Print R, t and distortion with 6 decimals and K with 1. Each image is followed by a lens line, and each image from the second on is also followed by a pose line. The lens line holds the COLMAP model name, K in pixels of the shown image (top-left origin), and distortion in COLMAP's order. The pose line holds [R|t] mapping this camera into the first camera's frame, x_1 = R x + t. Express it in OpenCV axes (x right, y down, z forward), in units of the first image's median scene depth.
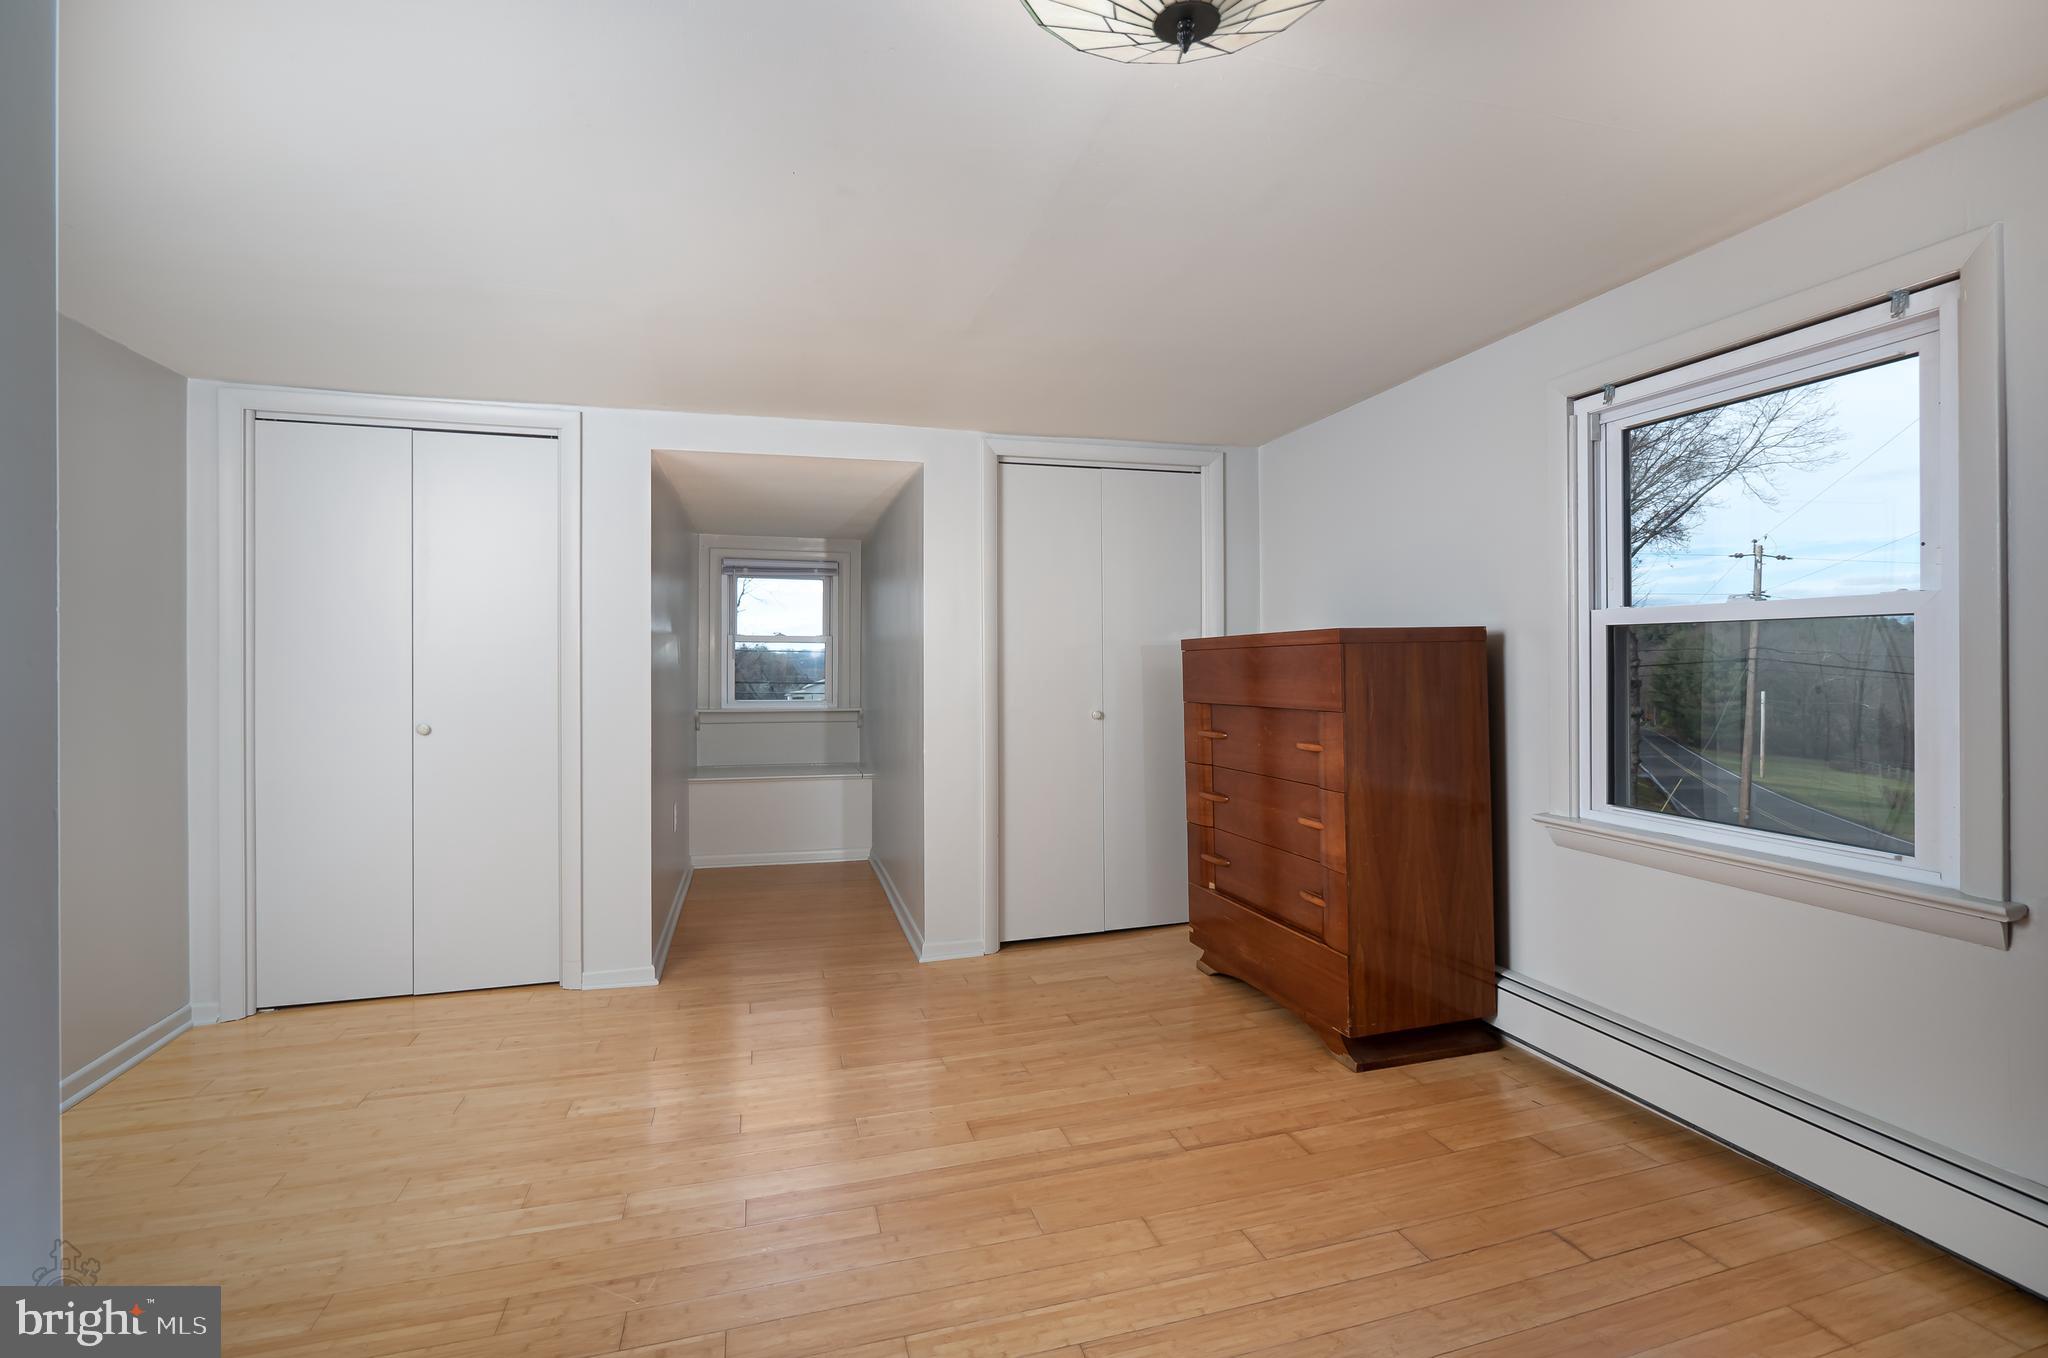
lens RADIAL K [[879.2, 0, 1033.8], [0, 879.2, 663.4], [0, 0, 1]] dist [-0.000874, -0.000547]
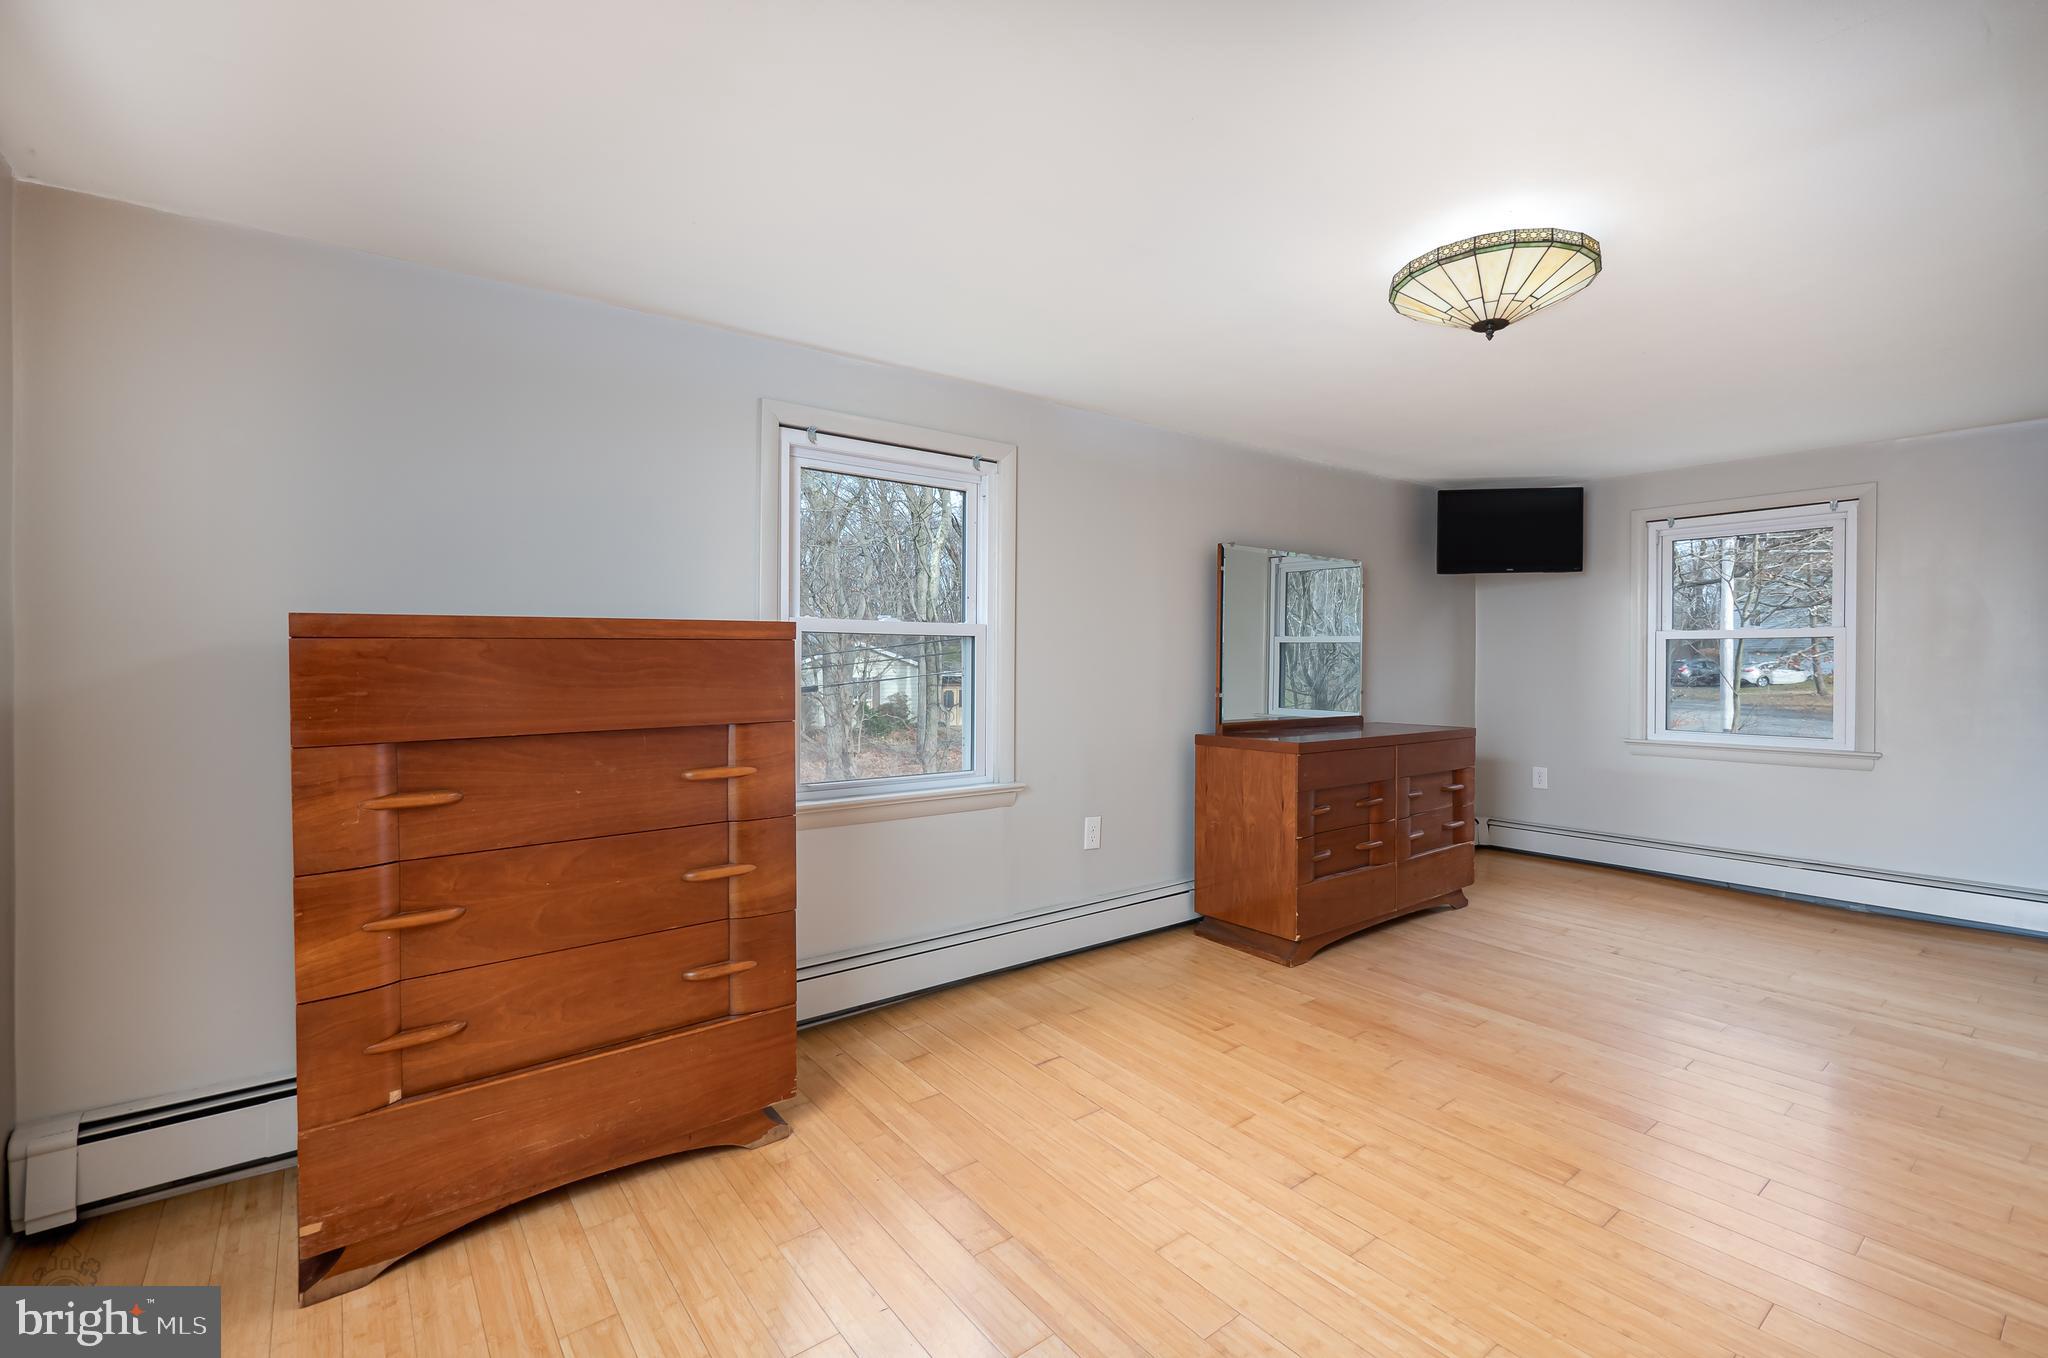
lens RADIAL K [[879.2, 0, 1033.8], [0, 879.2, 663.4], [0, 0, 1]] dist [-0.000874, -0.000547]
pose [[-0.339400, 0.000929, 0.940642, -0.585160], [0.004546, 0.999989, 0.000653, -0.000628], [-0.940631, 0.004498, -0.339400, 1.170906]]
